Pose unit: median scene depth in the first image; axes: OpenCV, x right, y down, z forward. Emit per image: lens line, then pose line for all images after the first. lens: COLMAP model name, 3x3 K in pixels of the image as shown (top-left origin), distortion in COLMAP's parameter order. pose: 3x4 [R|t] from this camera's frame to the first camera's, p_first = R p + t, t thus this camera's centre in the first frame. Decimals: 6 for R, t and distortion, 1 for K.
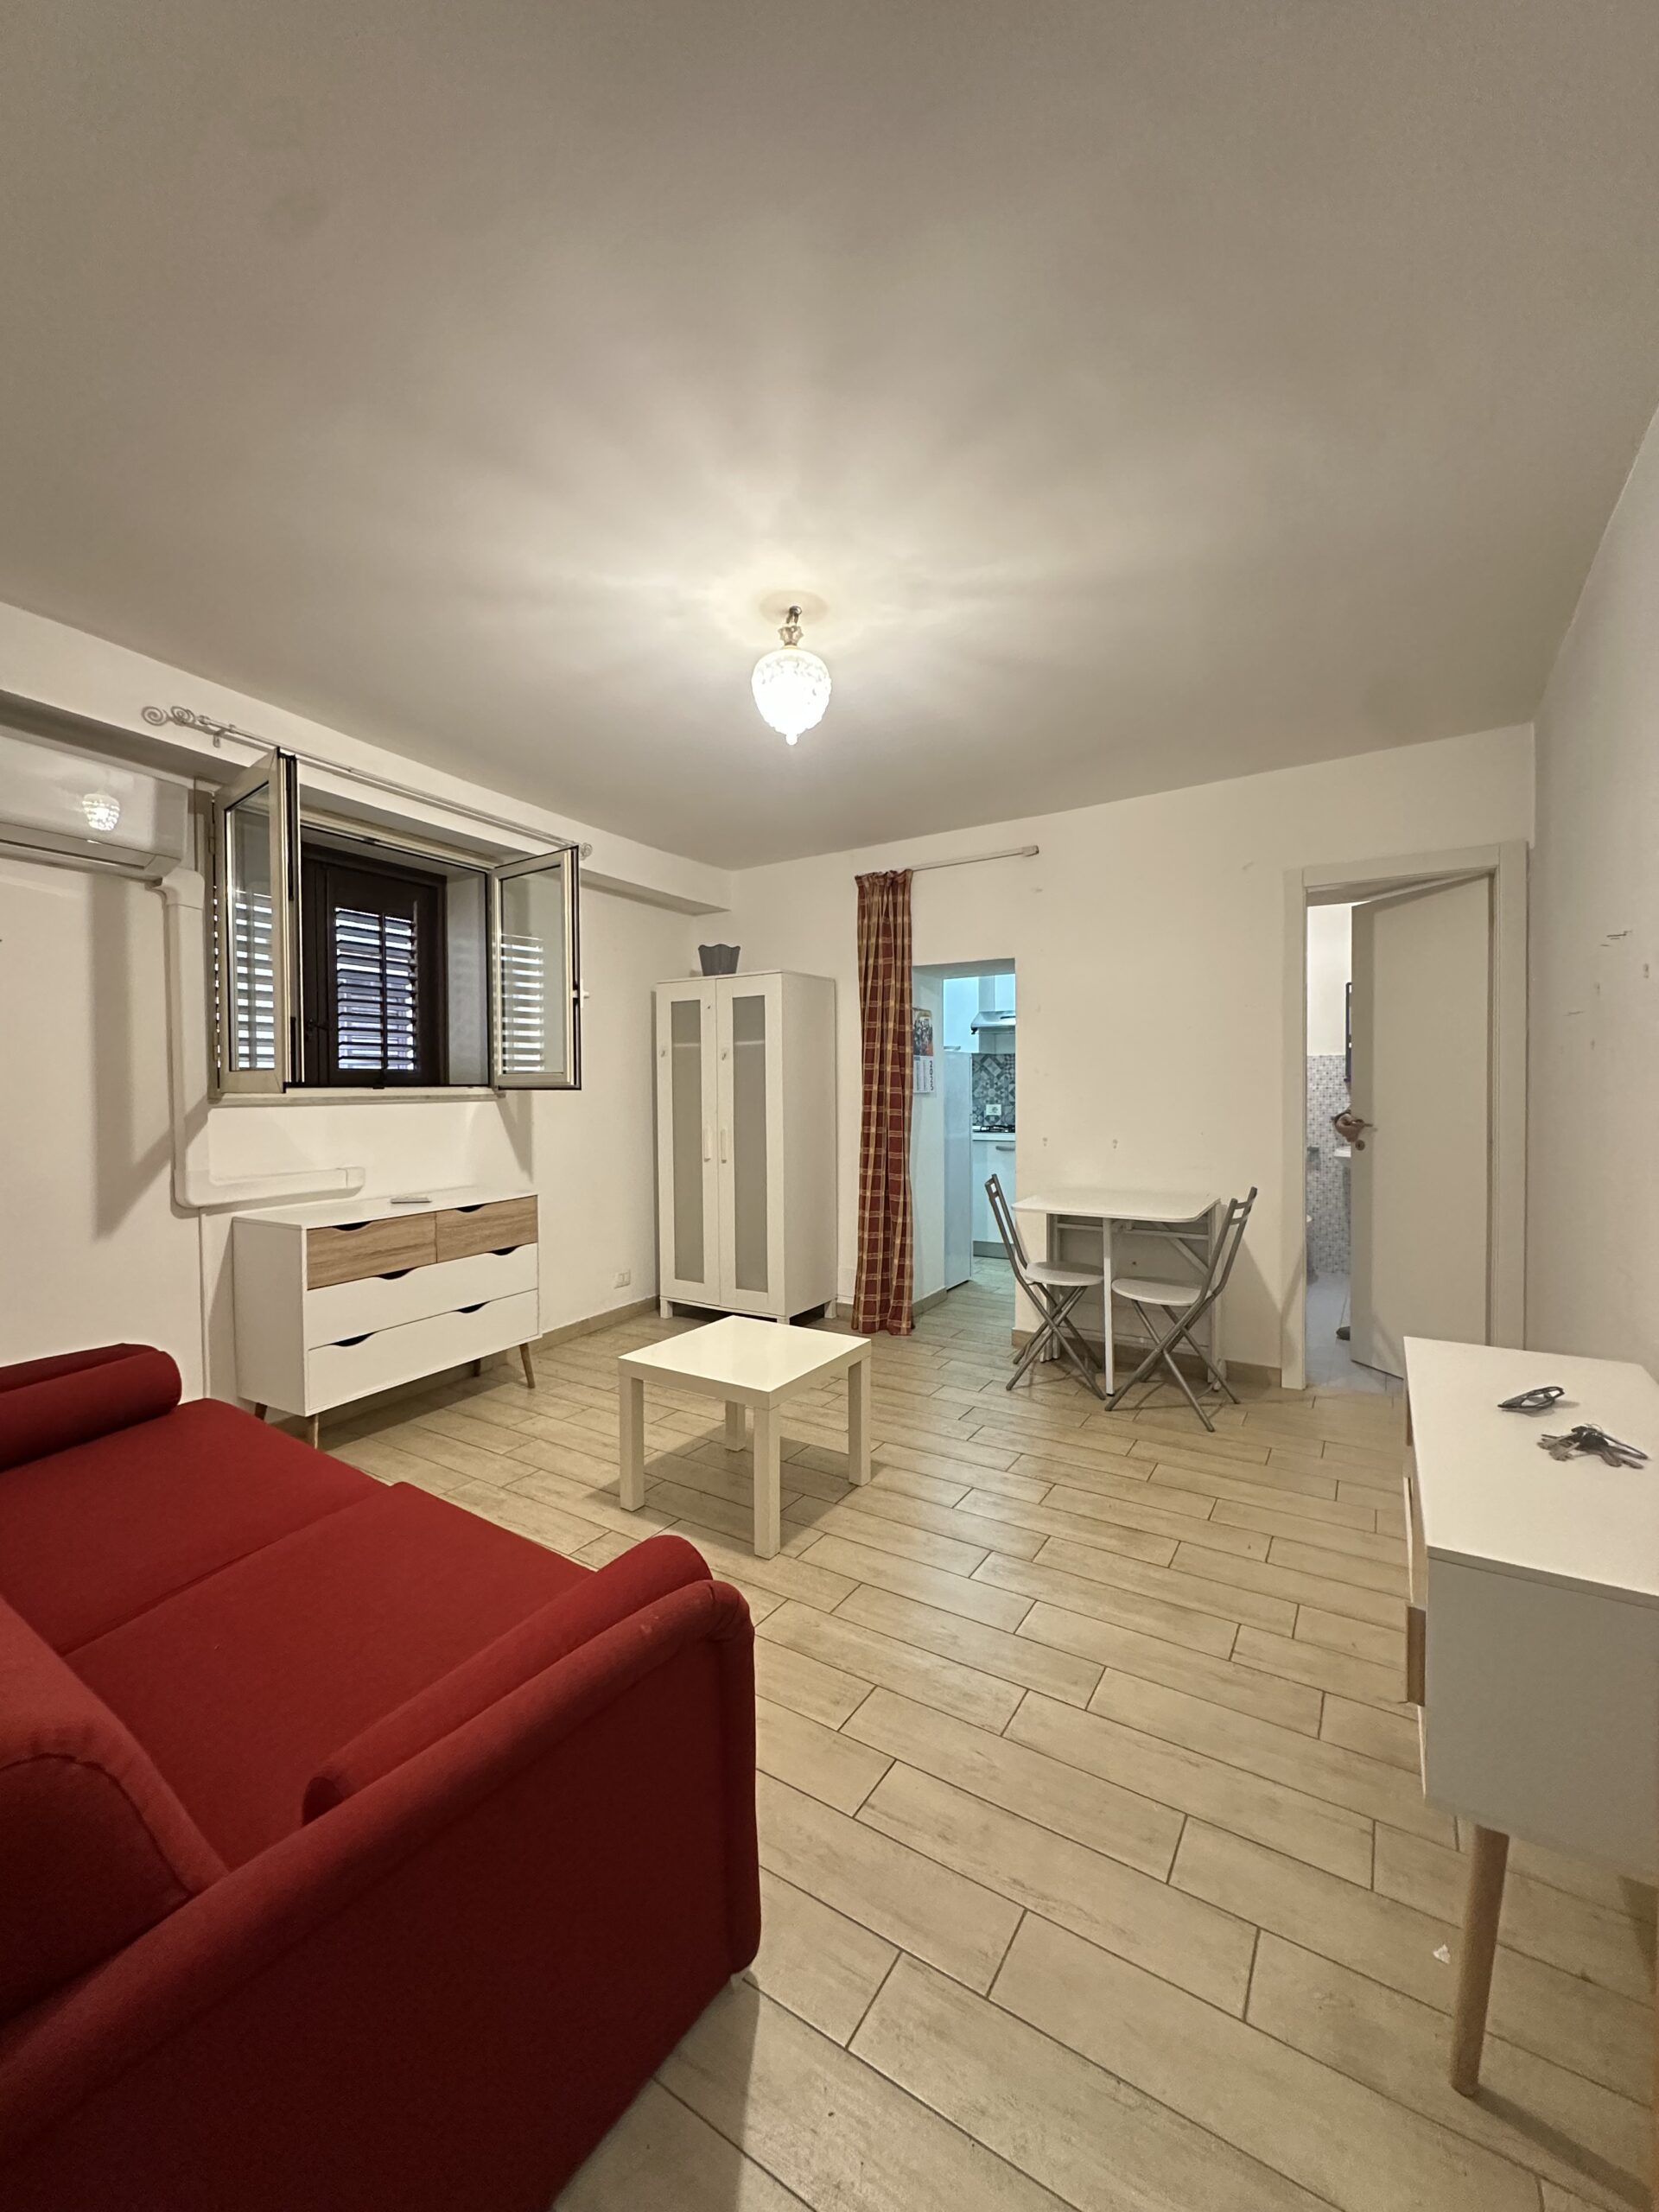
lens RADIAL K [[873.5, 0, 828.2], [0, 873.5, 1102.3], [0, 0, 1]] dist [-0.002561, -0.001053]
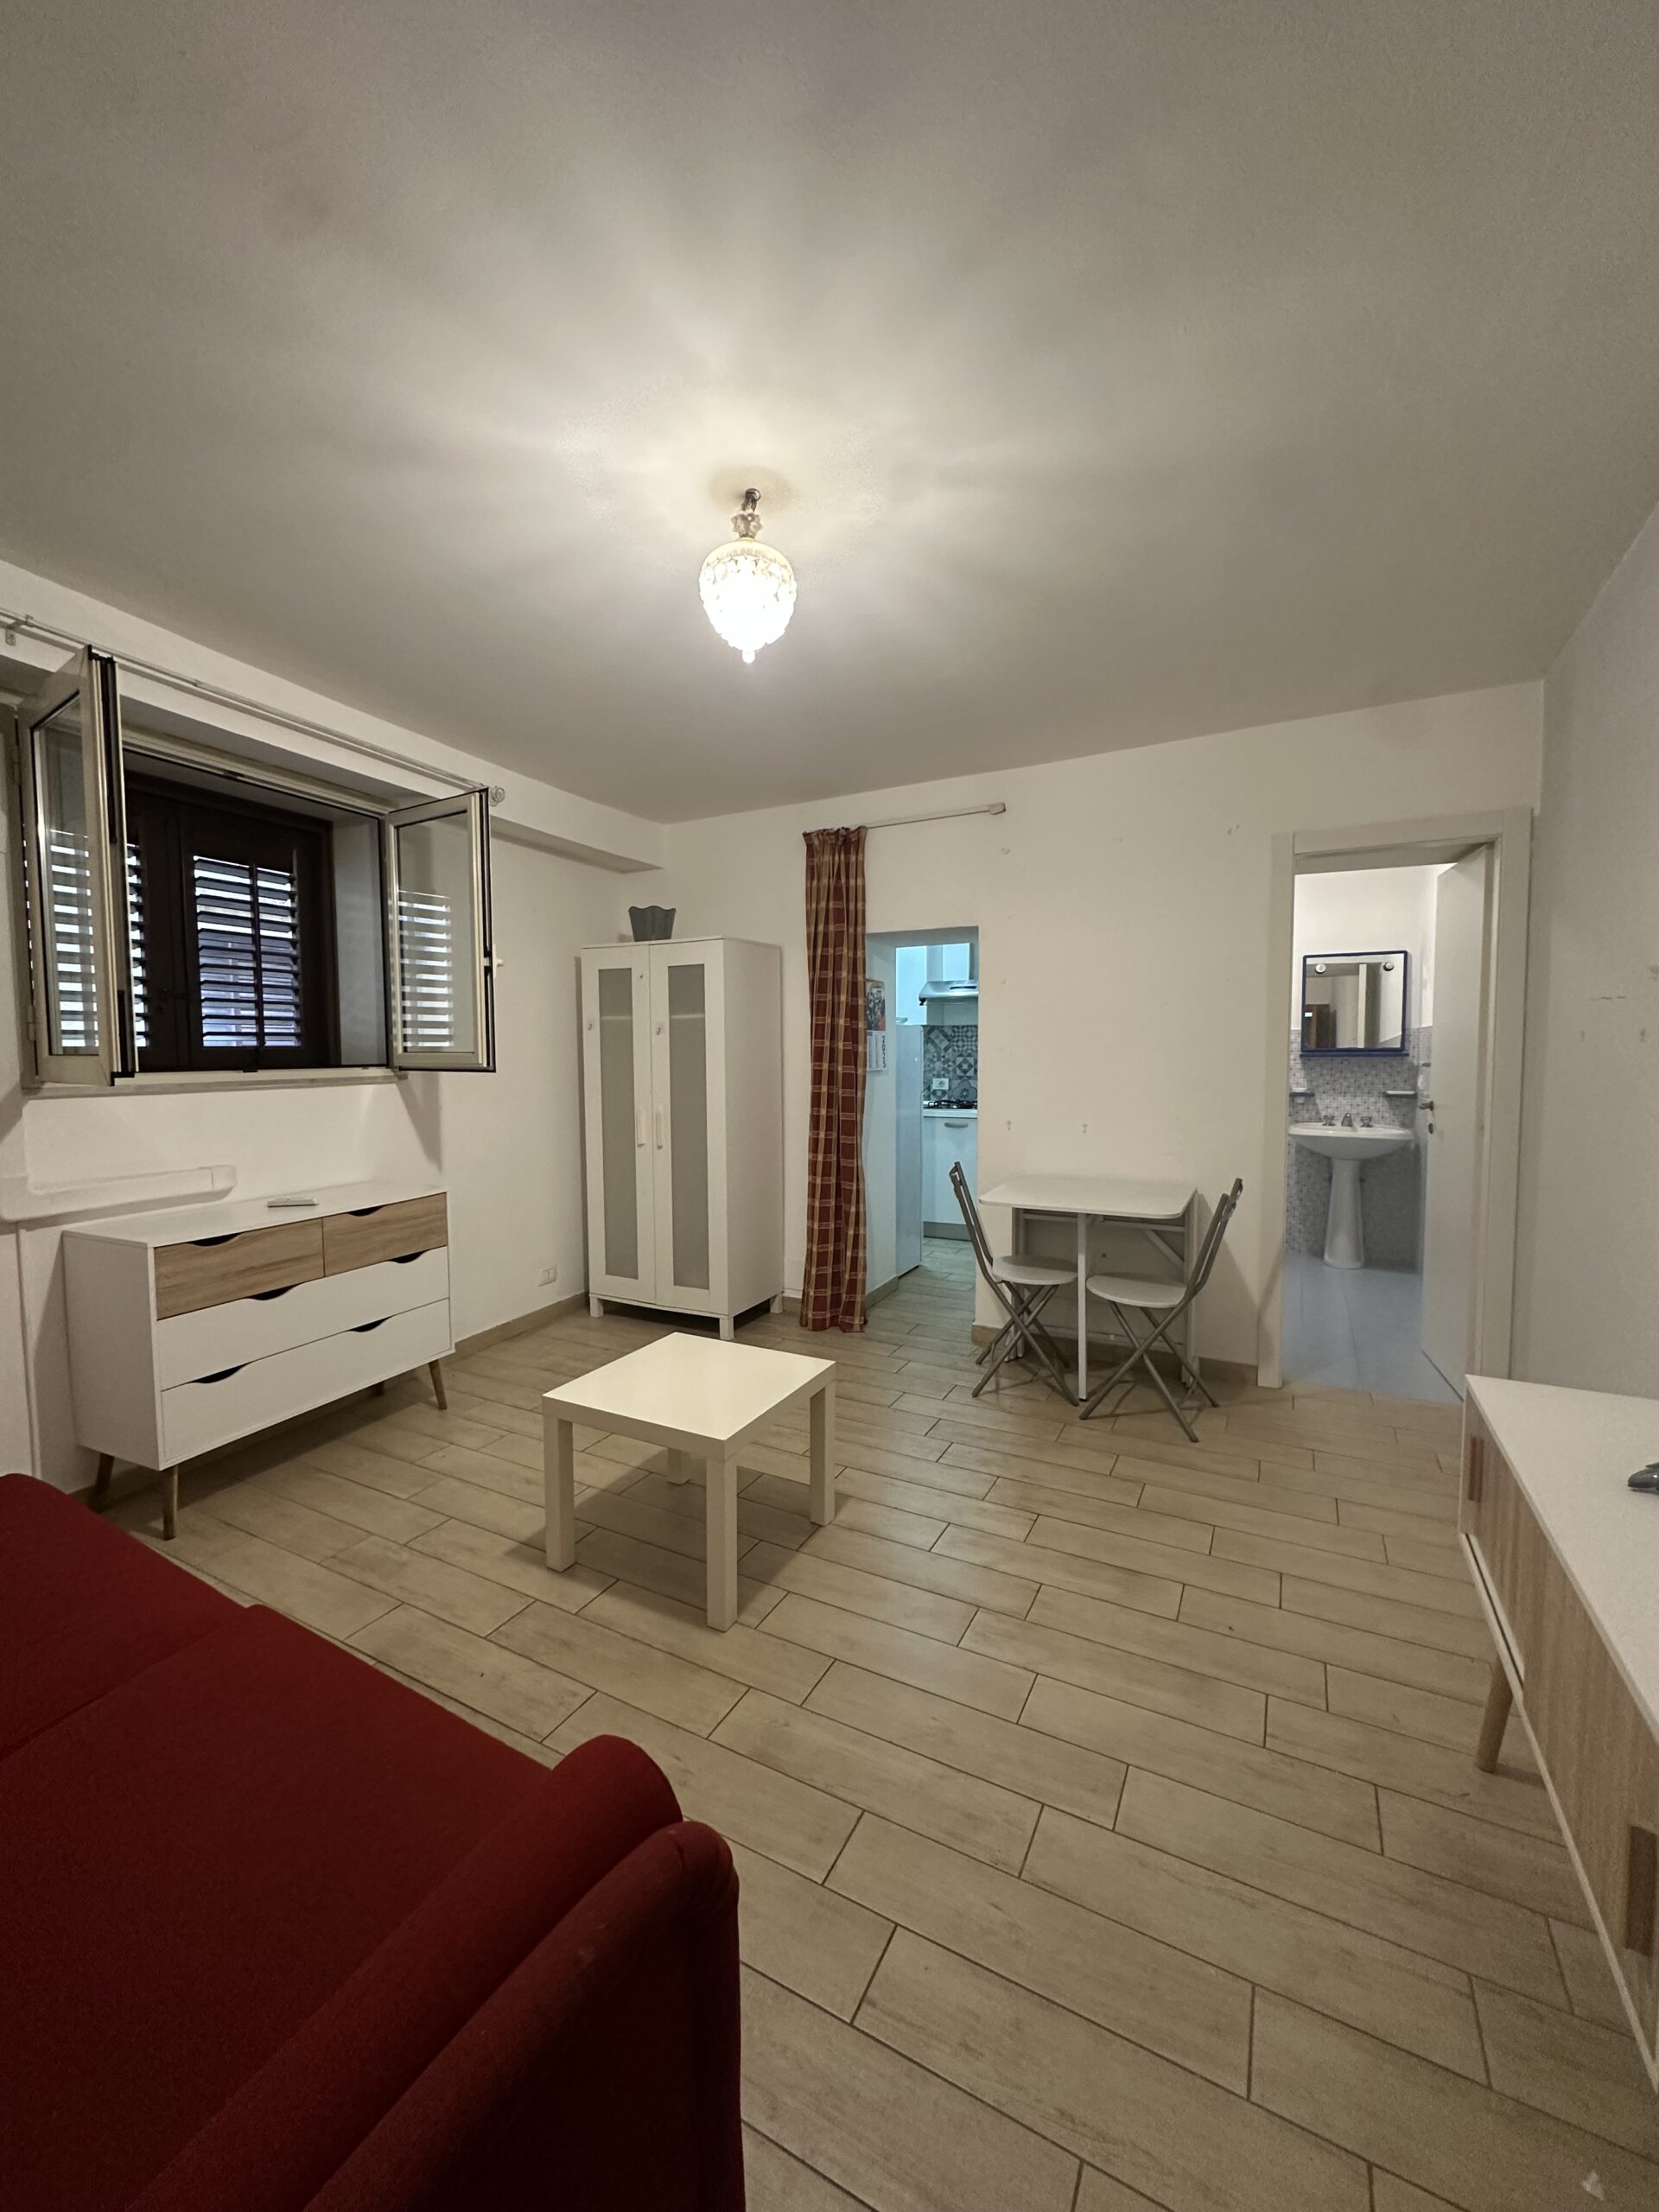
lens RADIAL K [[873.5, 0, 828.1], [0, 873.5, 1102.8], [0, 0, 1]] dist [-0.002561, -0.001053]
pose [[0.996757, -0.002888, 0.080418, -0.027228], [-0.000446, 0.999142, 0.041409, -0.025072], [-0.080469, -0.041310, 0.995901, 0.128646]]
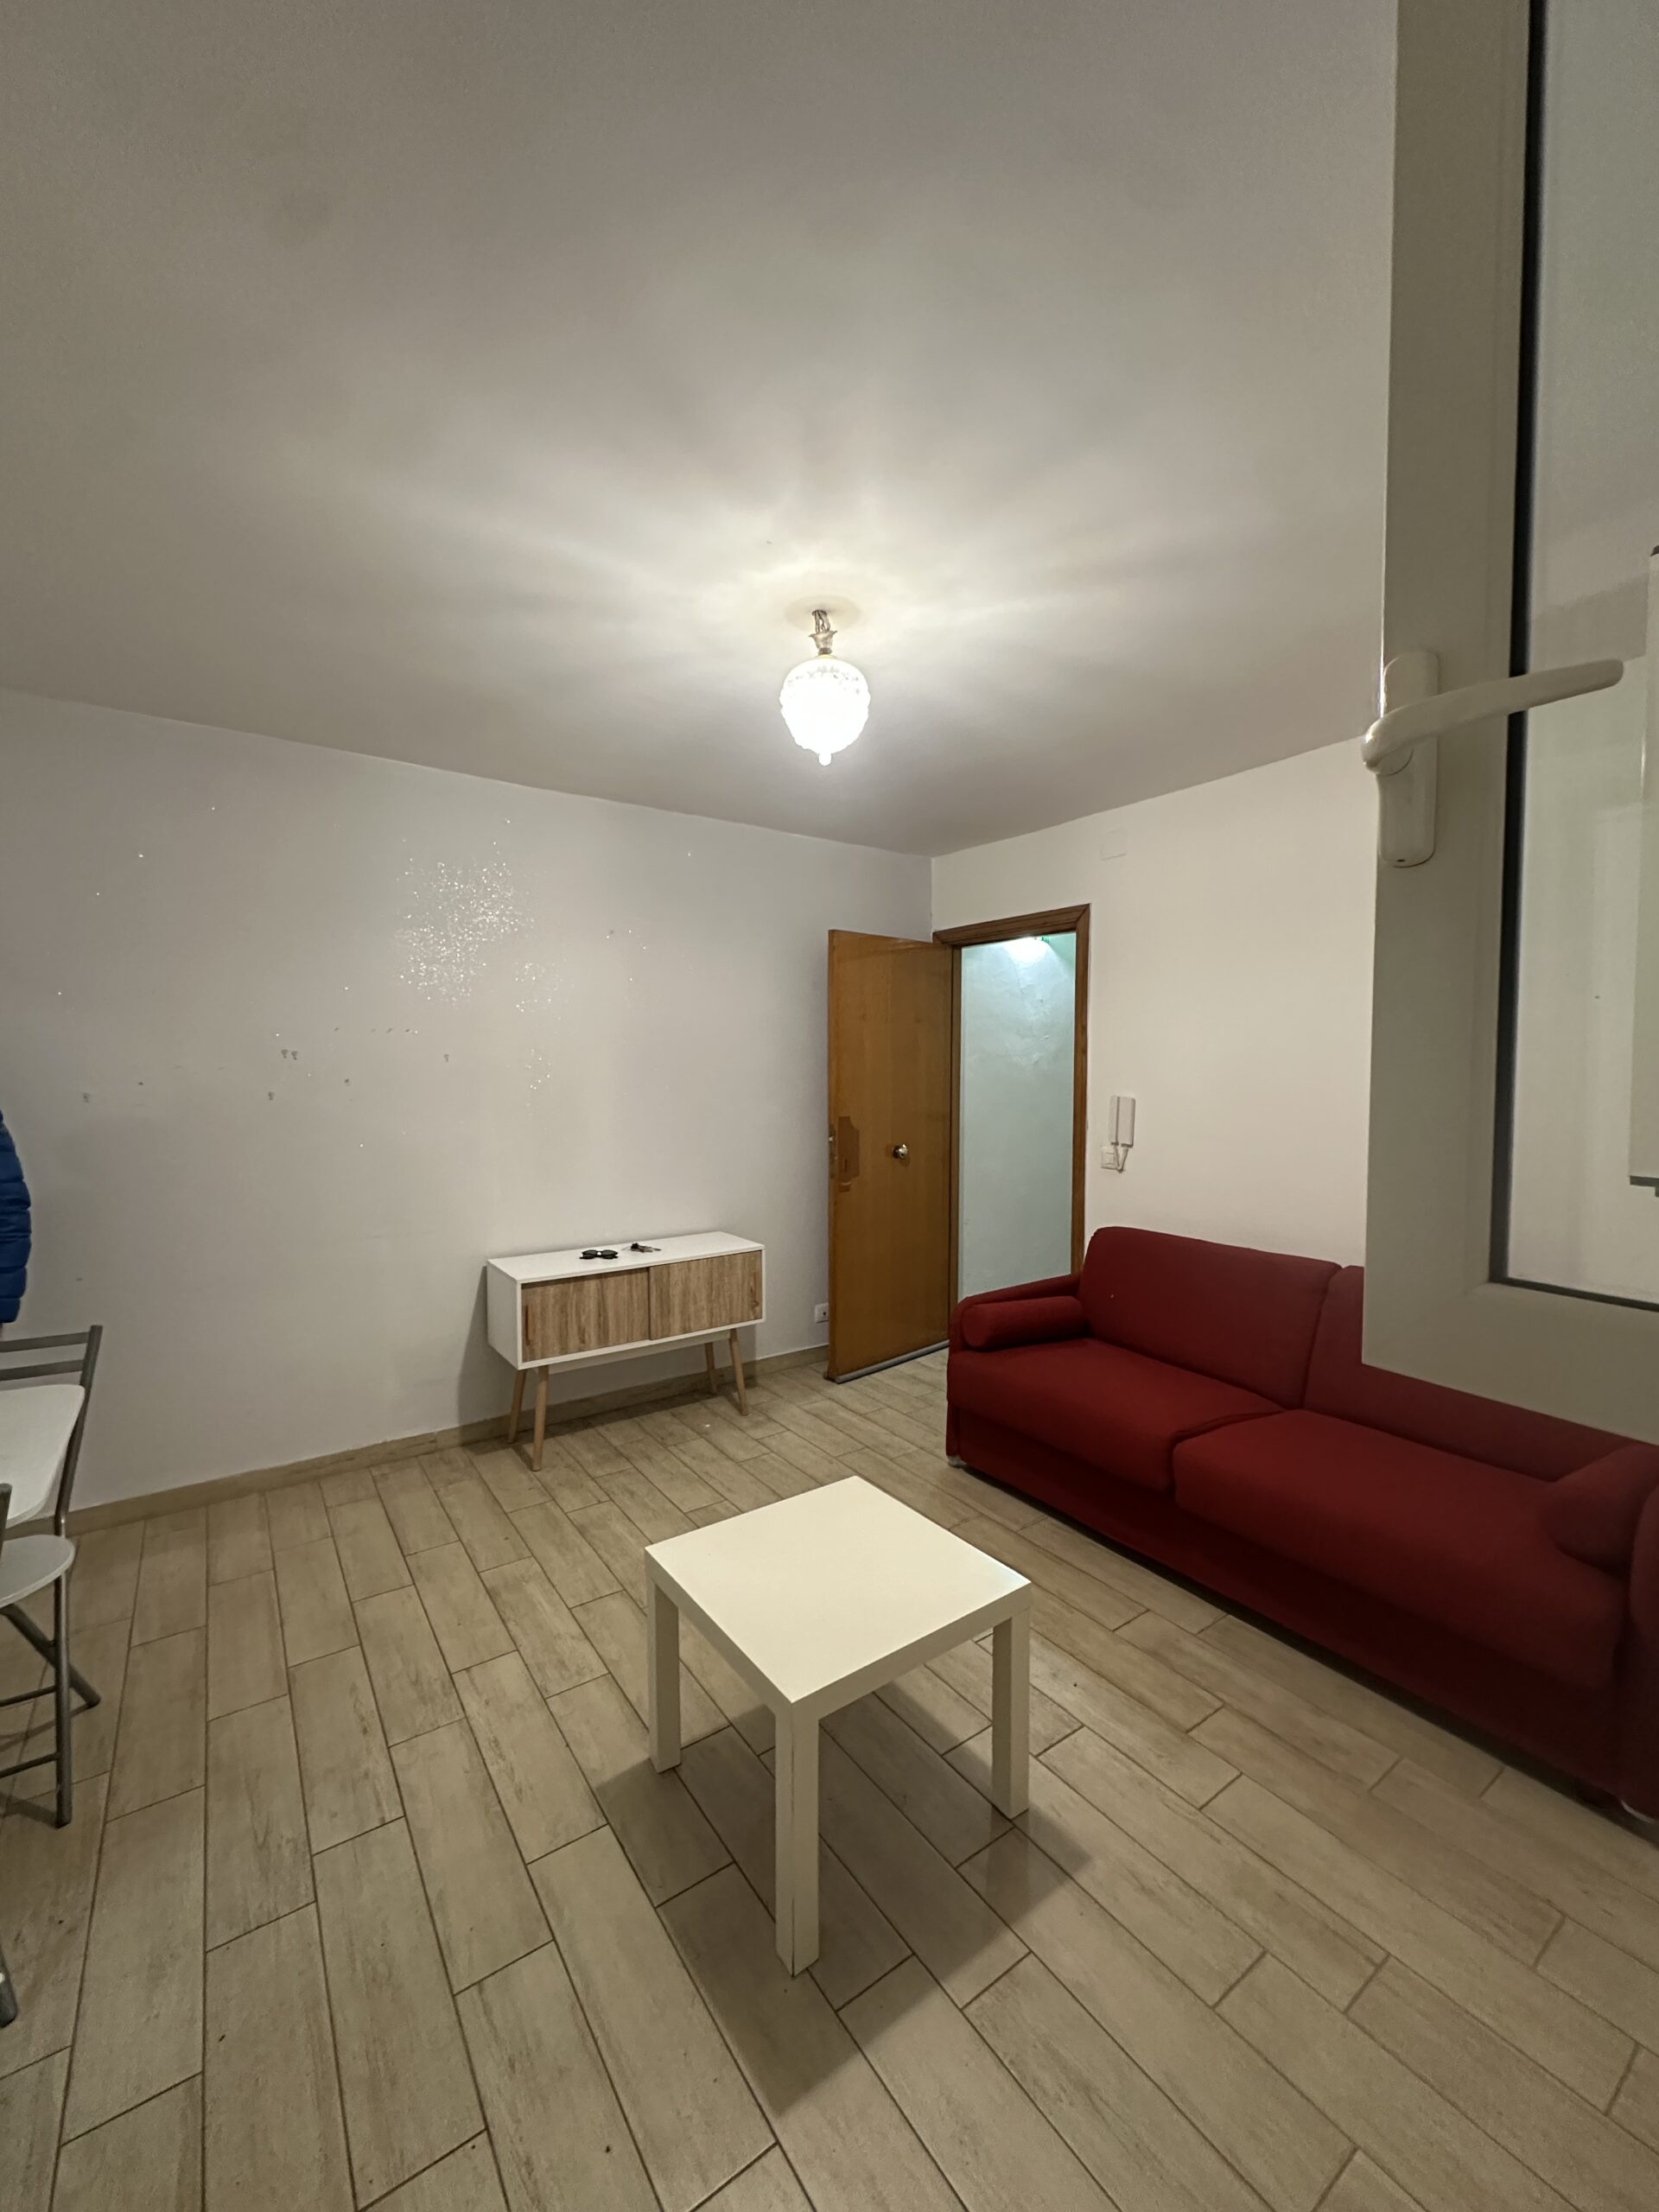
lens RADIAL K [[873.5, 0, 831.9], [0, 873.5, 1094.4], [0, 0, 1]] dist [-0.002561, -0.001053]
pose [[-0.927201, -0.005964, 0.374518, -0.312242], [0.012166, 0.998866, 0.046026, -0.091891], [-0.374368, 0.047232, -0.926077, 1.483893]]
